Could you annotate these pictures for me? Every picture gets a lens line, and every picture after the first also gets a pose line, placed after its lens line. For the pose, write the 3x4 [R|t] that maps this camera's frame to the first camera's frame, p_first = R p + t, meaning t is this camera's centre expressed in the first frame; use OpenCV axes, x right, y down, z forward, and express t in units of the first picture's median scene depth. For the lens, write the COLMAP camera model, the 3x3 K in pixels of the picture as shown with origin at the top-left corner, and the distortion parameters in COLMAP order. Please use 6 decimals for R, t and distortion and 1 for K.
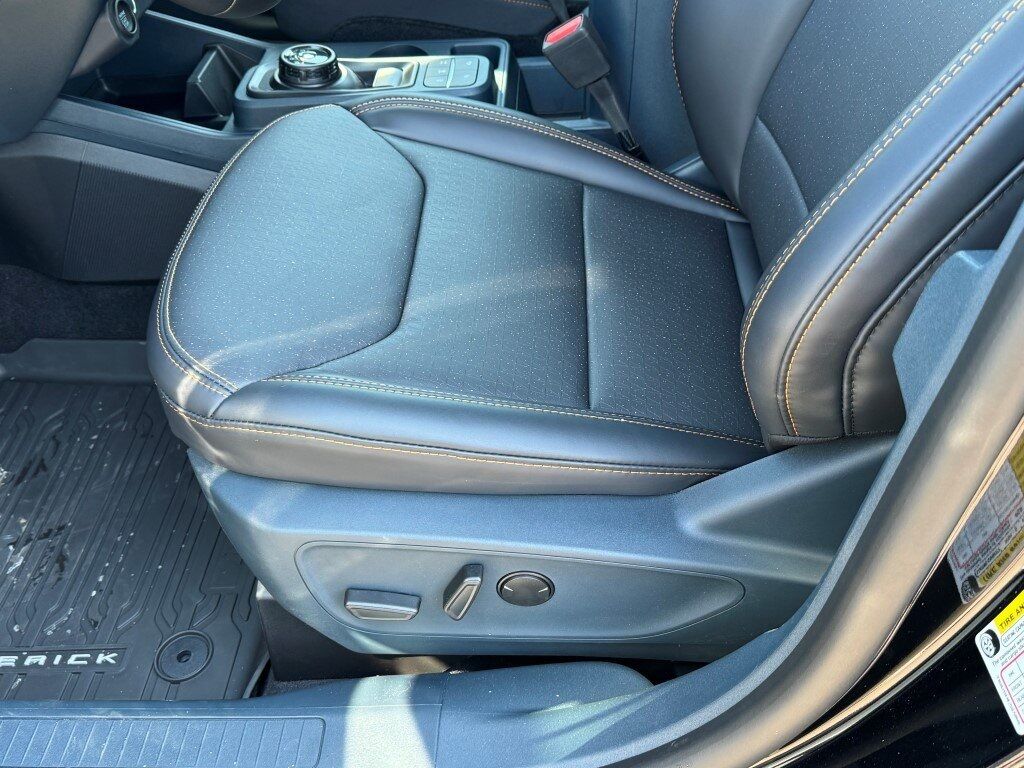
lens RADIAL K [[1006.1, 0, 514.3], [0, 1006.1, 380.2], [0, 0, 1]] dist [0.006236, 0.000000]
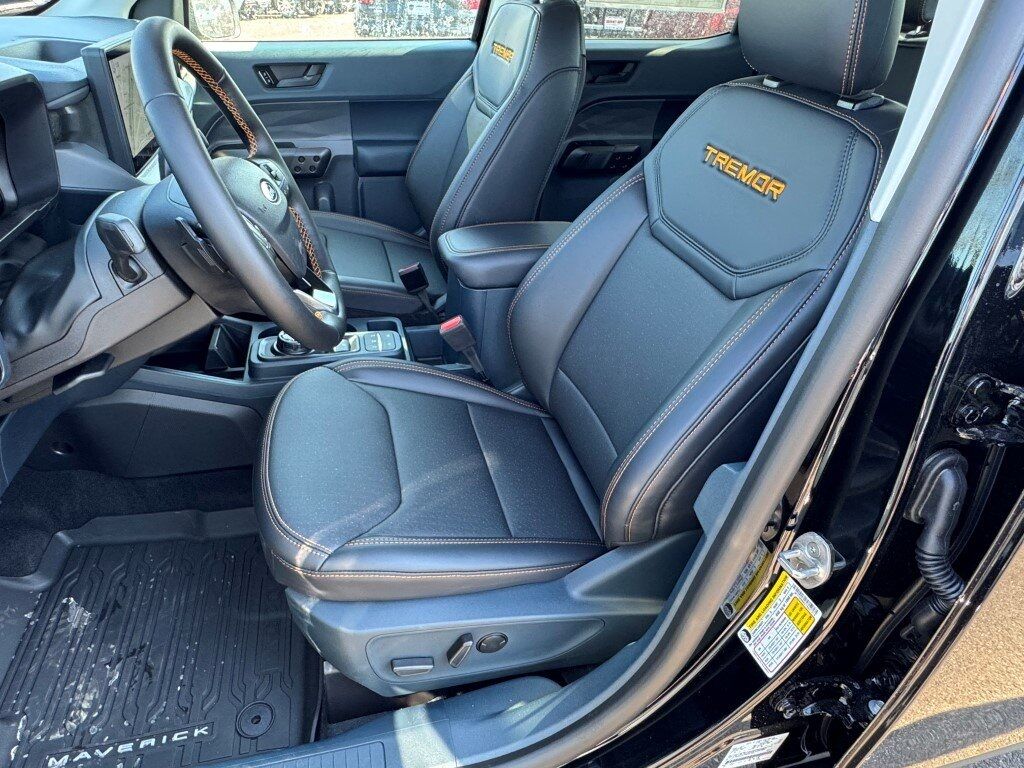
lens RADIAL K [[621.4, 0, 512.8], [0, 621.4, 380.7], [0, 0, 1]] dist [-0.027858, 0.020141]
pose [[0.956476, -0.051001, 0.287319, -0.192122], [0.095340, 0.985191, -0.142507, -0.073346], [-0.275797, 0.163697, 0.947174, -0.111850]]
